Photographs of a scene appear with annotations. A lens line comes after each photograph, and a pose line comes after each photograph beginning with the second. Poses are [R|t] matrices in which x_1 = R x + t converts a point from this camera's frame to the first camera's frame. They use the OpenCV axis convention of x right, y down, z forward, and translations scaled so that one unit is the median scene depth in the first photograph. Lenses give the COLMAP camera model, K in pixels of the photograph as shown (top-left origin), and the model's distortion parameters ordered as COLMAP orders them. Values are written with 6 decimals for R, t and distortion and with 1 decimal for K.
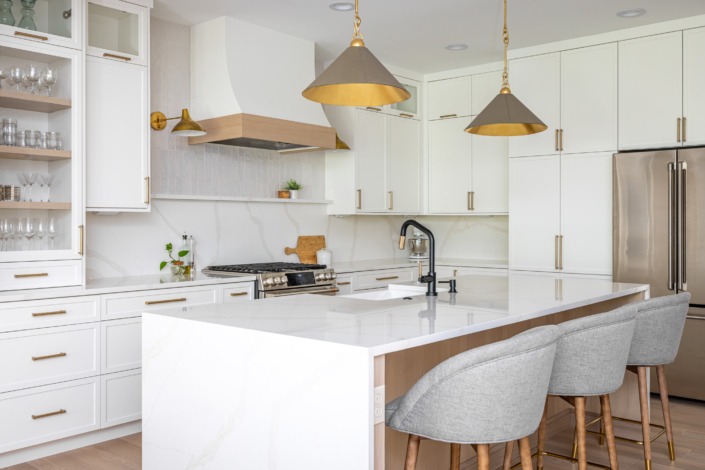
lens RADIAL K [[672.5, 0, 369.9], [0, 672.5, 222.8], [0, 0, 1]] dist [-0.014590, 0.000000]
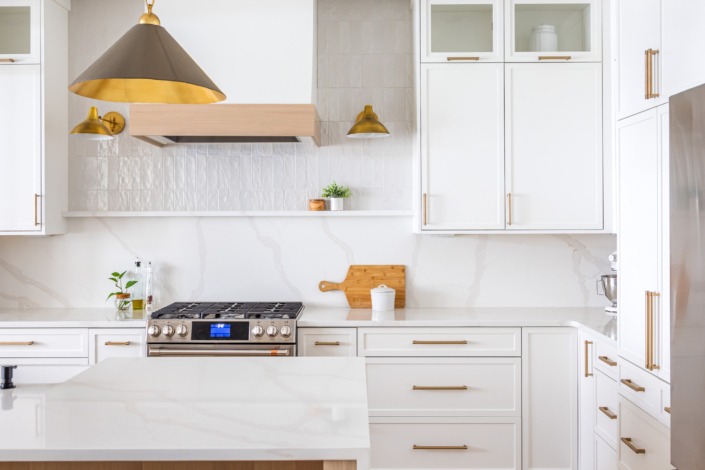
lens RADIAL K [[812.5, 0, 362.1], [0, 812.5, 211.9], [0, 0, 1]] dist [0.008277, 0.000000]
pose [[0.638189, -0.009111, -0.769826, 0.587476], [0.001411, 0.999942, -0.010664, -0.027527], [0.769879, 0.005720, 0.638165, 0.530563]]
